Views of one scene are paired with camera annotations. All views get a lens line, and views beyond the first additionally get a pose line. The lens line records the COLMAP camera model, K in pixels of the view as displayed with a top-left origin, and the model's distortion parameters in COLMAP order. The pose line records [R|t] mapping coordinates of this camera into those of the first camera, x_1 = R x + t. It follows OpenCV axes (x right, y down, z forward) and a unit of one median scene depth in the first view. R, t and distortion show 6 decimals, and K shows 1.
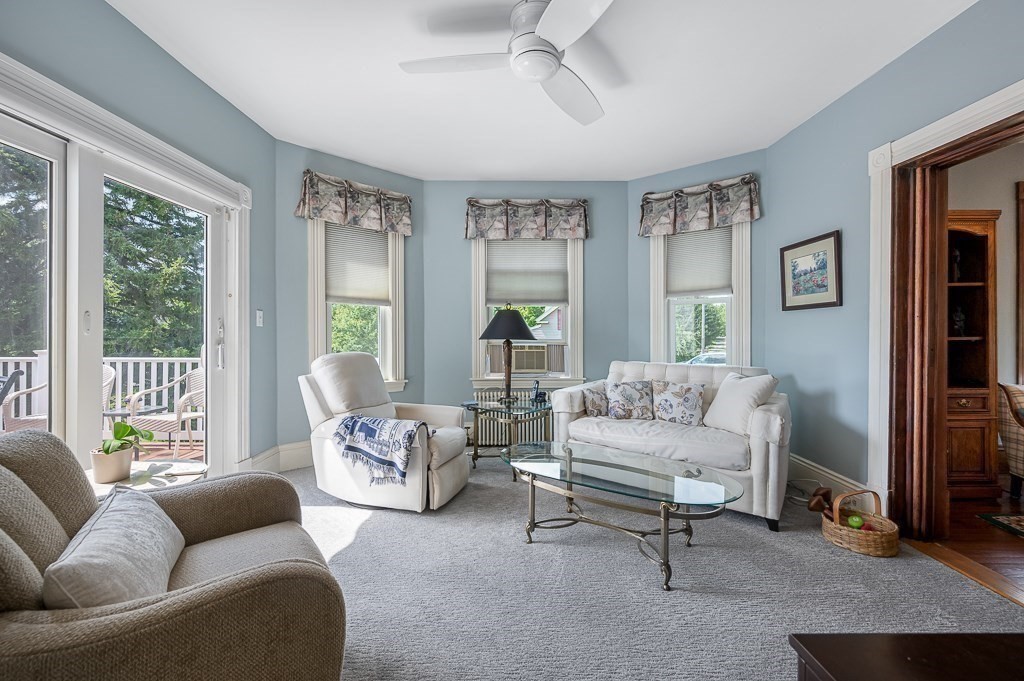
lens RADIAL K [[418.7, 0, 515.0], [0, 418.7, 336.4], [0, 0, 1]] dist [-0.001137, -0.000029]
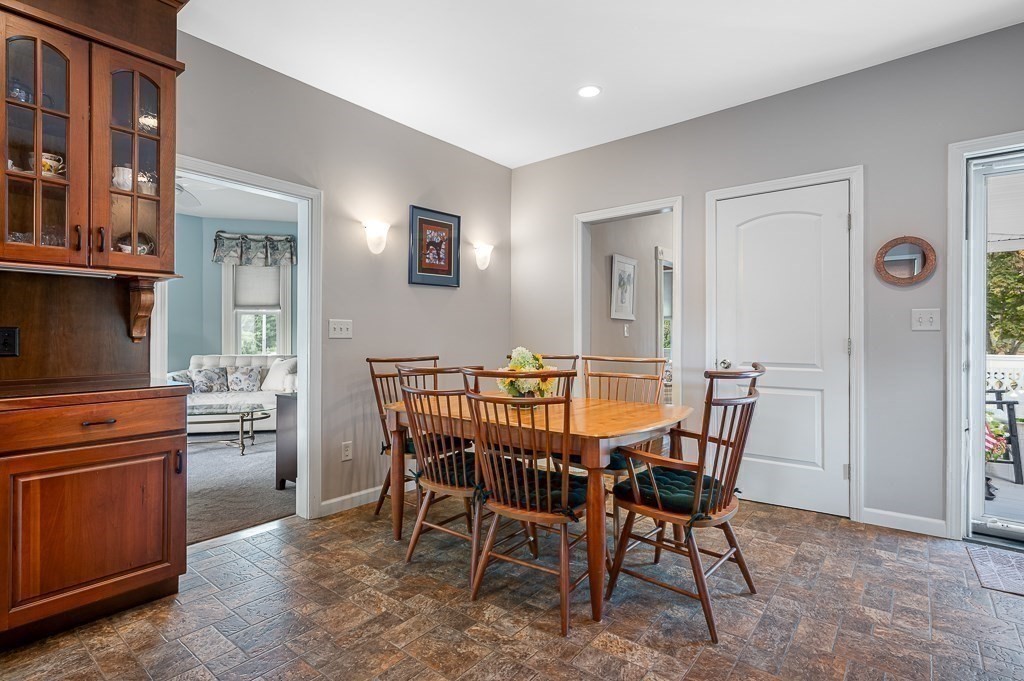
lens RADIAL K [[525.3, 0, 515.8], [0, 525.3, 334.4], [0, 0, 1]] dist [0.000814, 0.000075]
pose [[0.646853, 0.002765, 0.762610, -0.414776], [0.001368, 0.999988, -0.004786, 0.000879], [-0.762614, 0.004139, 0.646841, -0.956419]]
